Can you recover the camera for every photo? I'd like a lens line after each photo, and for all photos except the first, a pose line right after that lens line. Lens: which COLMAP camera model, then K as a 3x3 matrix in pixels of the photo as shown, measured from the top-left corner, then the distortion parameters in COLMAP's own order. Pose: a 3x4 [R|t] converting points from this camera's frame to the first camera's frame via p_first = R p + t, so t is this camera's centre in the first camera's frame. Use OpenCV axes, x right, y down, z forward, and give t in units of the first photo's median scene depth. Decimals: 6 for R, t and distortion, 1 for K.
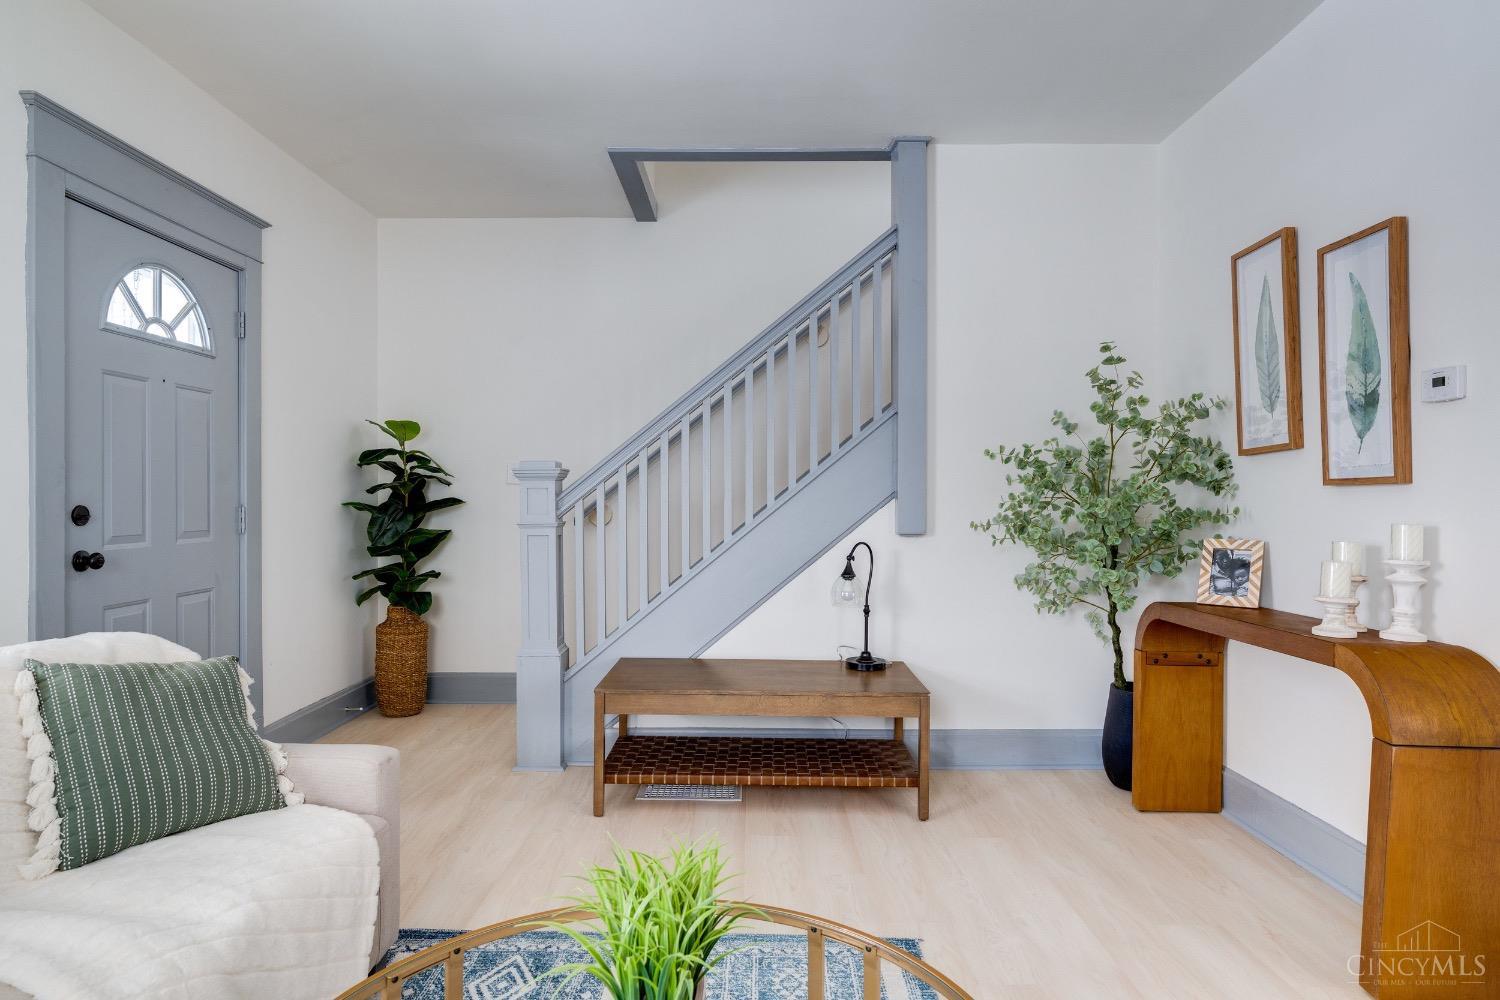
lens RADIAL K [[867.7, 0, 750.0], [0, 867.7, 500.0], [0, 0, 1]] dist [-0.003802, 0.000464]
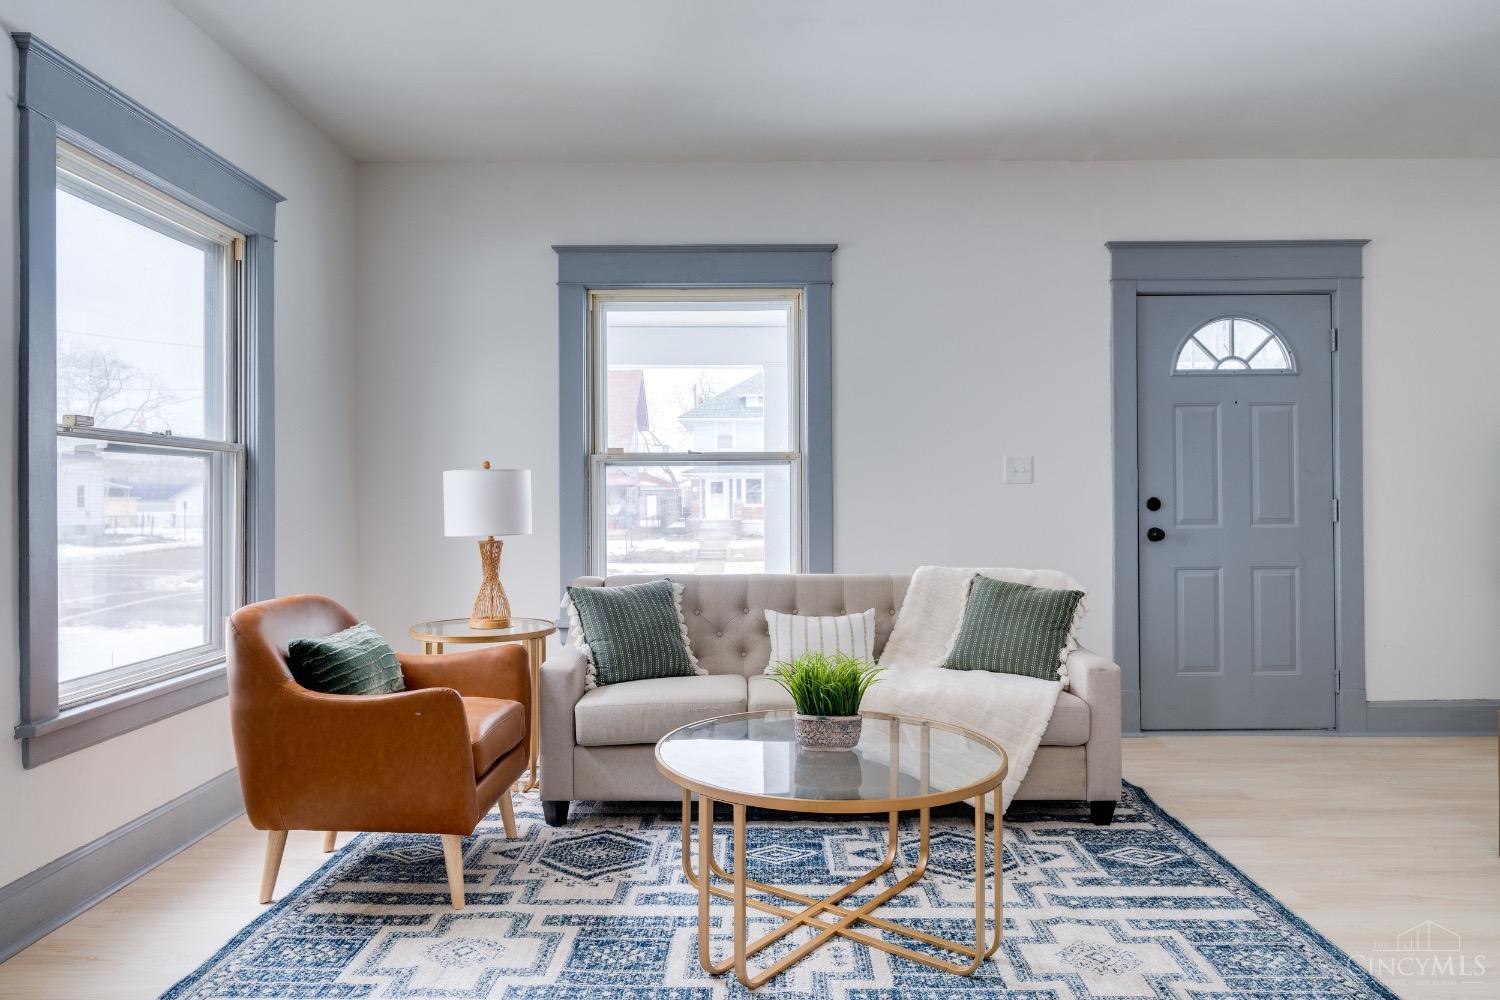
lens RADIAL K [[965.4, 0, 750.0], [0, 965.4, 500.0], [0, 0, 1]] dist [-0.001018, -0.000799]
pose [[0.001521, 0.000277, -0.999999, 0.746828], [0.004234, 0.999991, 0.000283, 0.006134], [0.999990, -0.004234, 0.001520, 0.248722]]
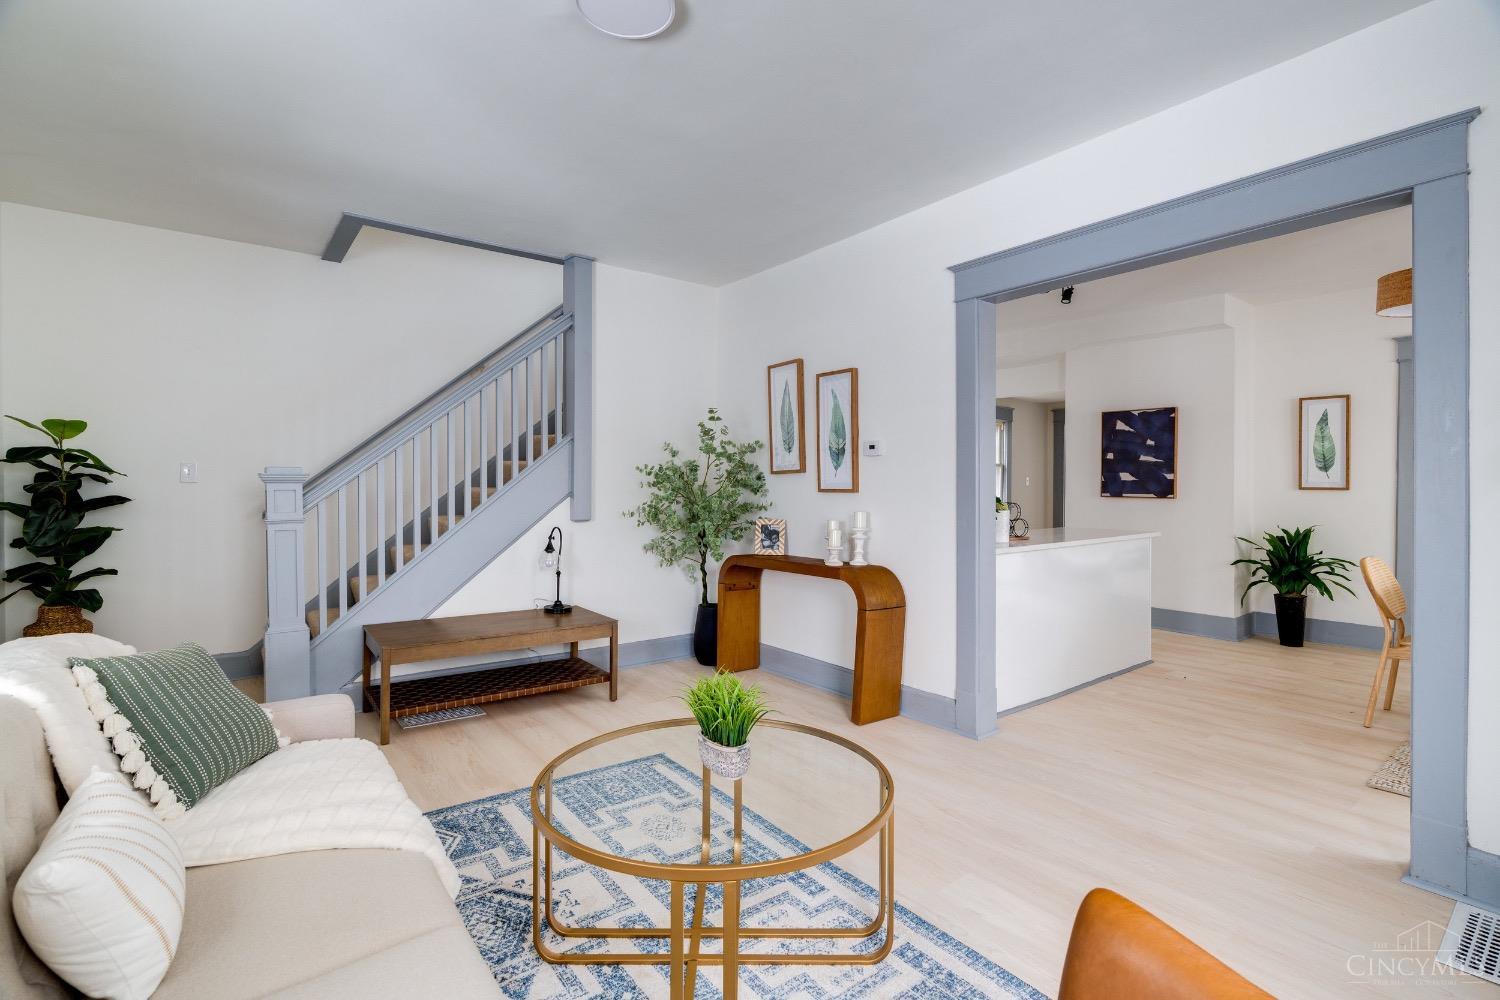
lens RADIAL K [[690.4, 0, 742.7], [0, 690.4, 500.3], [0, 0, 1]] dist [0.001755, 0.001378]
pose [[0.798836, -0.010021, 0.601465, -0.353272], [-0.002960, 0.999784, 0.020589, -0.023985], [-0.601541, -0.018228, 0.798634, -0.140134]]
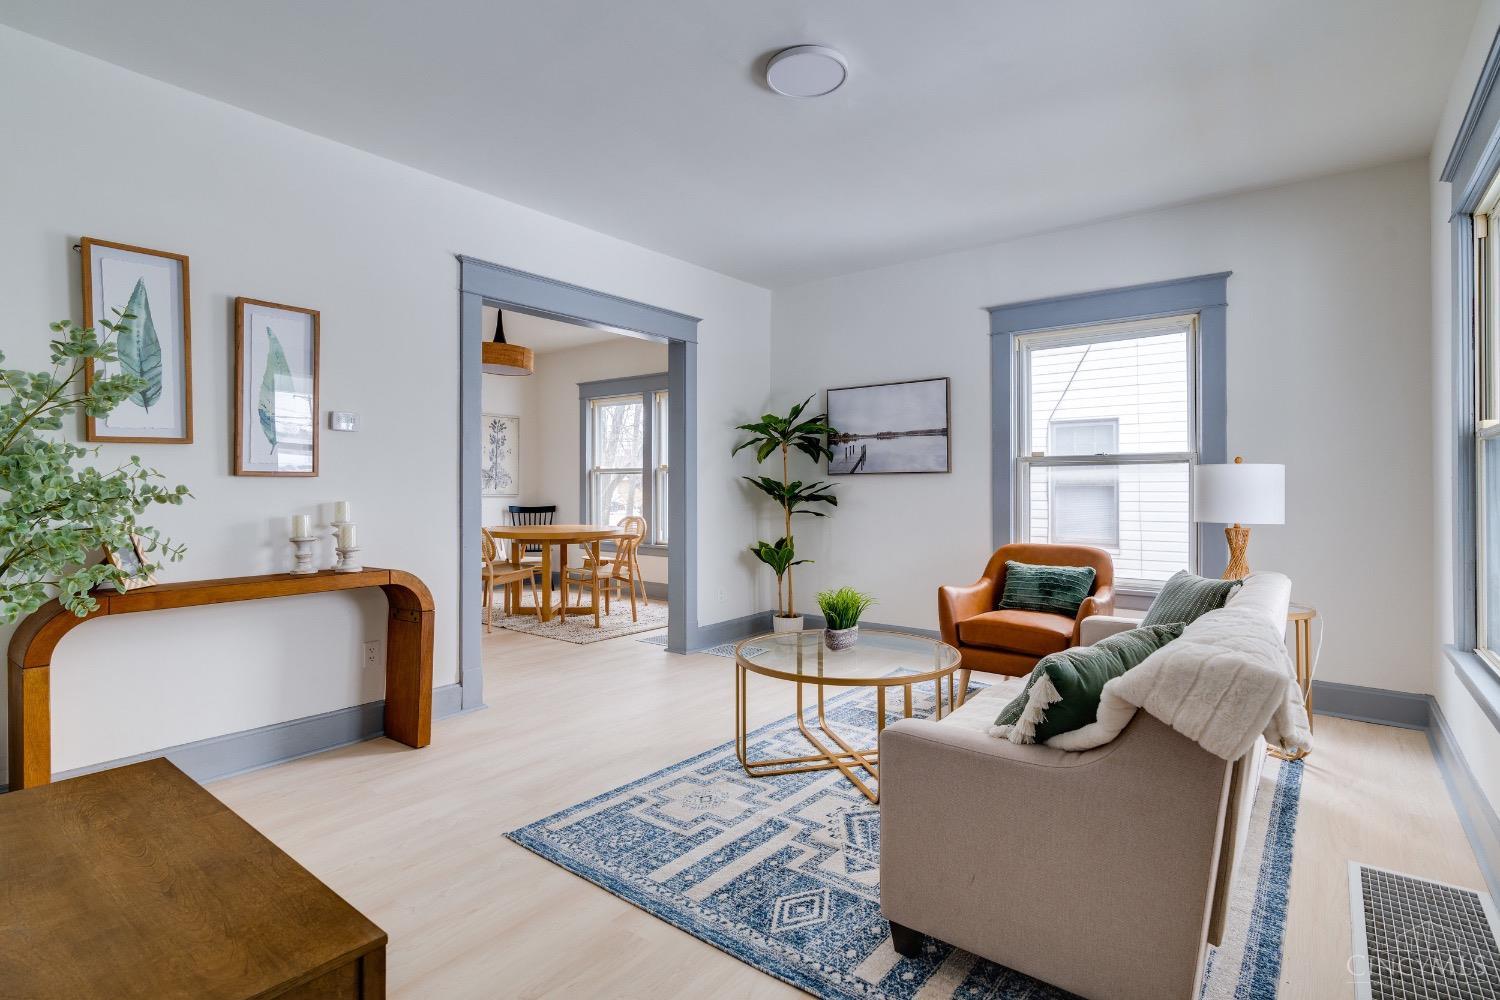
lens RADIAL K [[744.1, 0, 751.0], [0, 744.1, 488.6], [0, 0, 1]] dist [-0.003942, -0.000028]
pose [[-0.791726, -0.004519, 0.610860, -0.520744], [-0.001423, 0.999984, 0.005552, -0.003914], [-0.610875, 0.003527, -0.791719, 1.136469]]
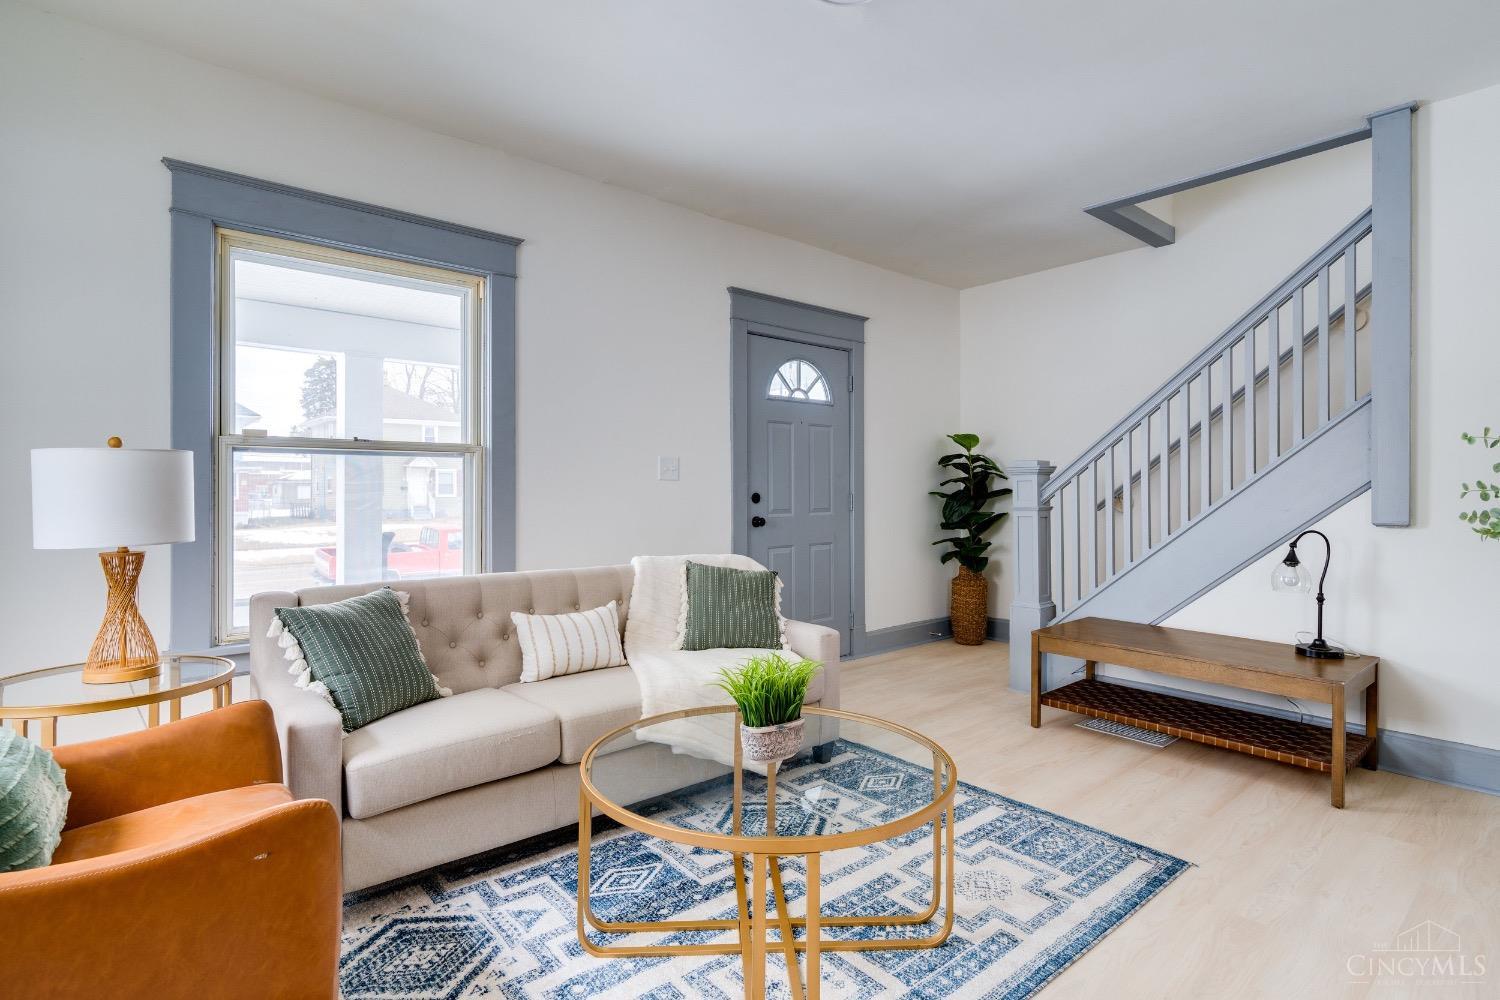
lens RADIAL K [[744.1, 0, 751.0], [0, 744.1, 488.6], [0, 0, 1]] dist [-0.003942, -0.000028]
pose [[0.654843, -0.003135, -0.755759, 0.388623], [-0.000156, 0.999991, -0.004283, 0.003588], [0.755765, 0.002923, 0.654836, -0.074129]]
